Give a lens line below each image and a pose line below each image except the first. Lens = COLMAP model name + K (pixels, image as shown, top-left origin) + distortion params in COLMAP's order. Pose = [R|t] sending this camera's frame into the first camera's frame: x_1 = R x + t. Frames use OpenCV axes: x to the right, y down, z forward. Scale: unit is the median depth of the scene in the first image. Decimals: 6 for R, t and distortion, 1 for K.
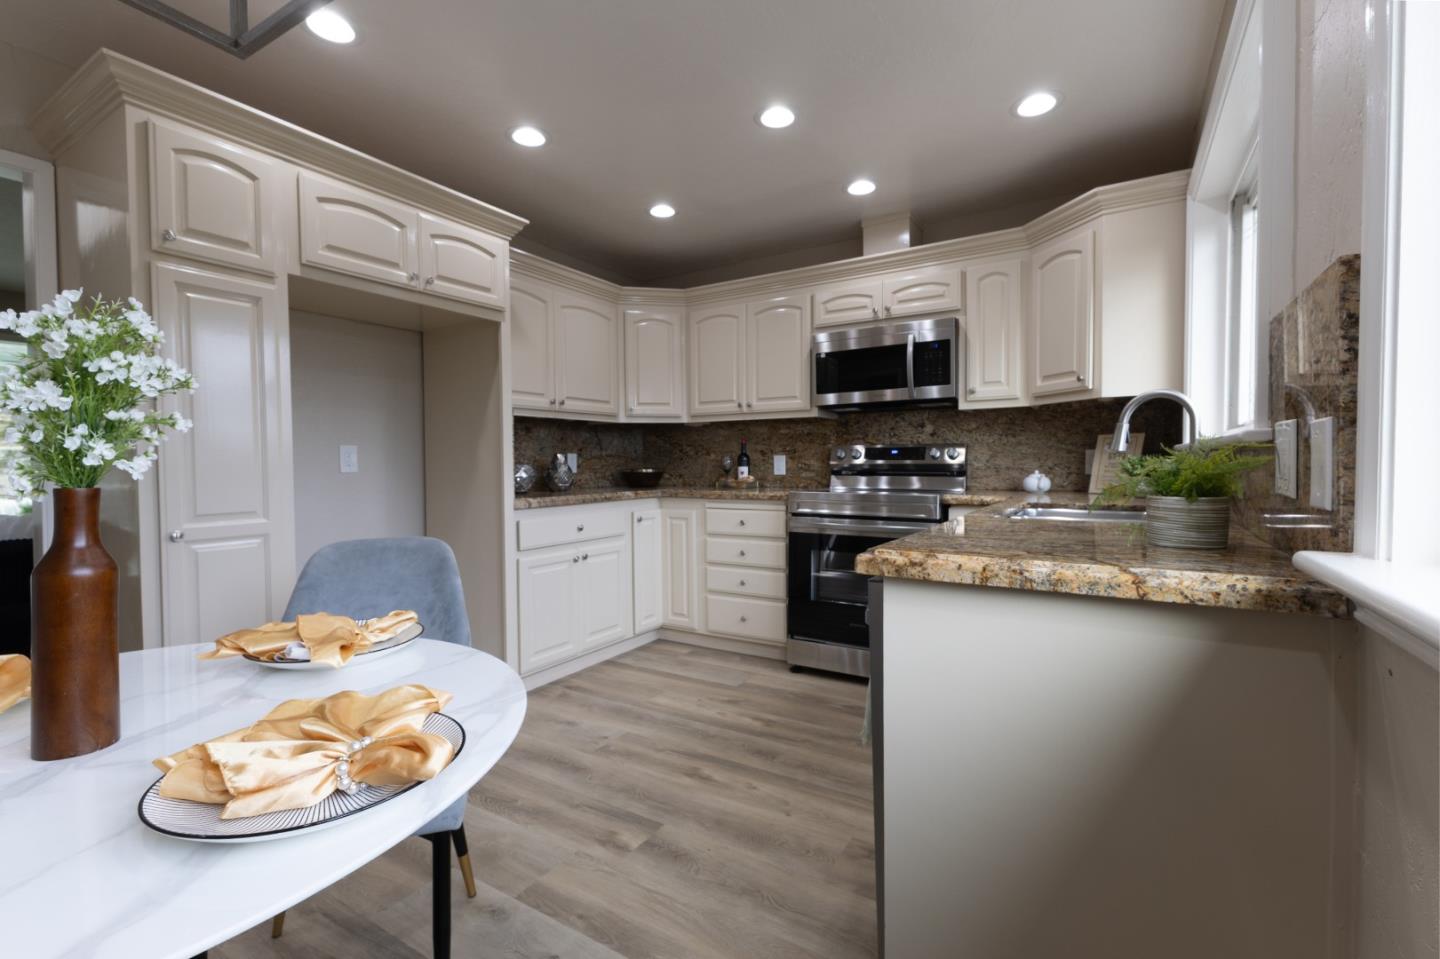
lens RADIAL K [[612.9, 0, 712.4], [0, 612.9, 476.3], [0, 0, 1]] dist [0.001909, 0.000016]
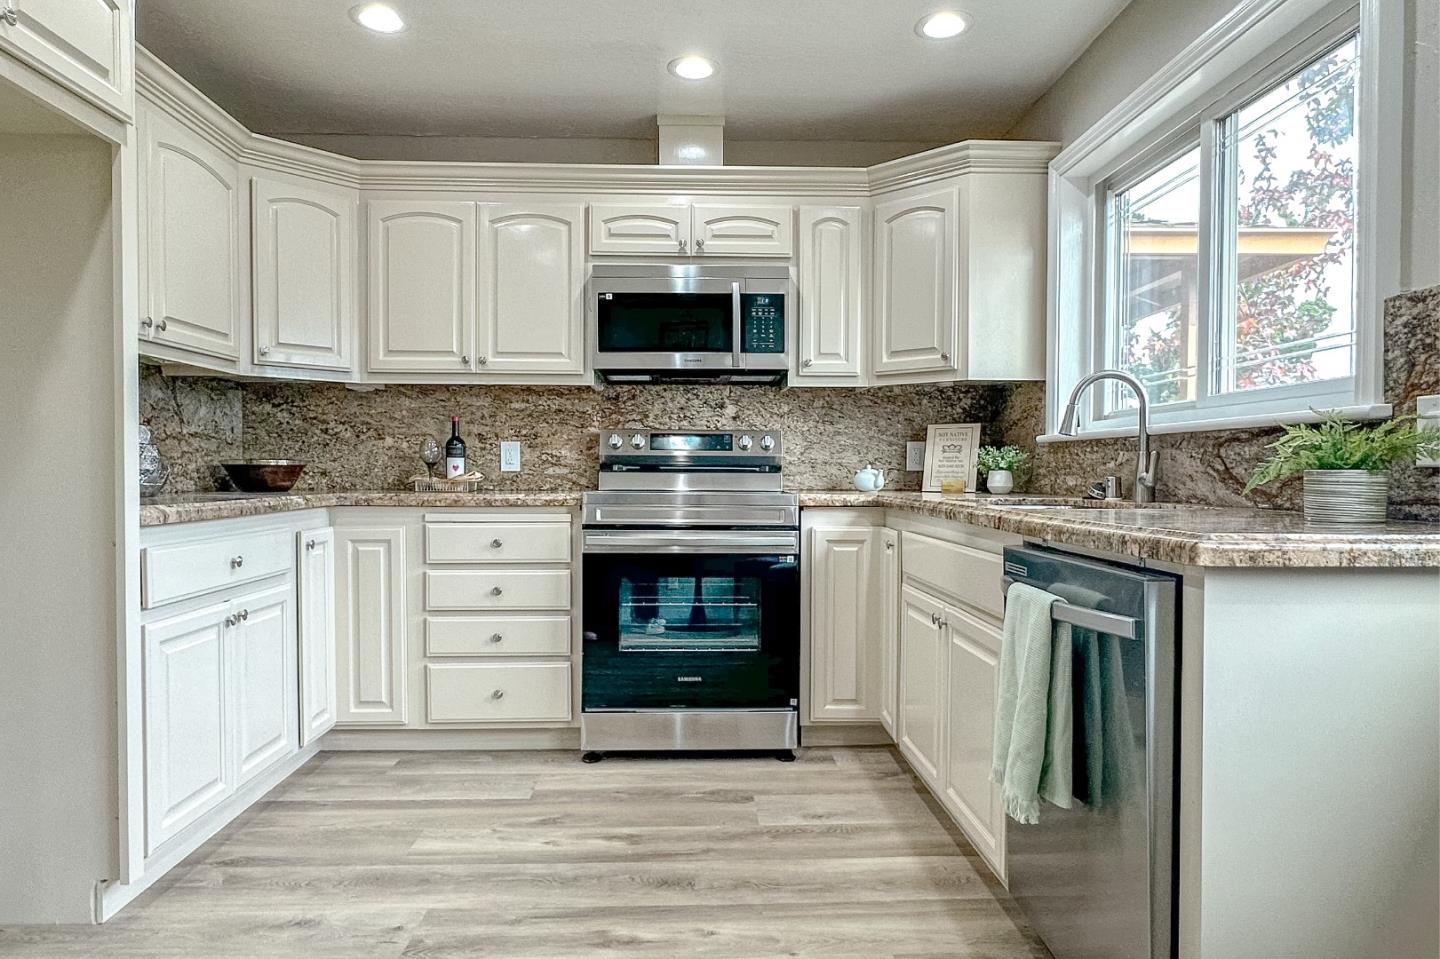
lens RADIAL K [[854.2, 0, 720.0], [0, 854.2, 479.5], [0, 0, 1]] dist [-0.006238, -0.001688]
pose [[0.836751, 0.003316, 0.547573, -0.254977], [0.001642, 0.999962, -0.008566, 0.018287], [-0.547581, 0.008067, 0.836714, 0.136696]]
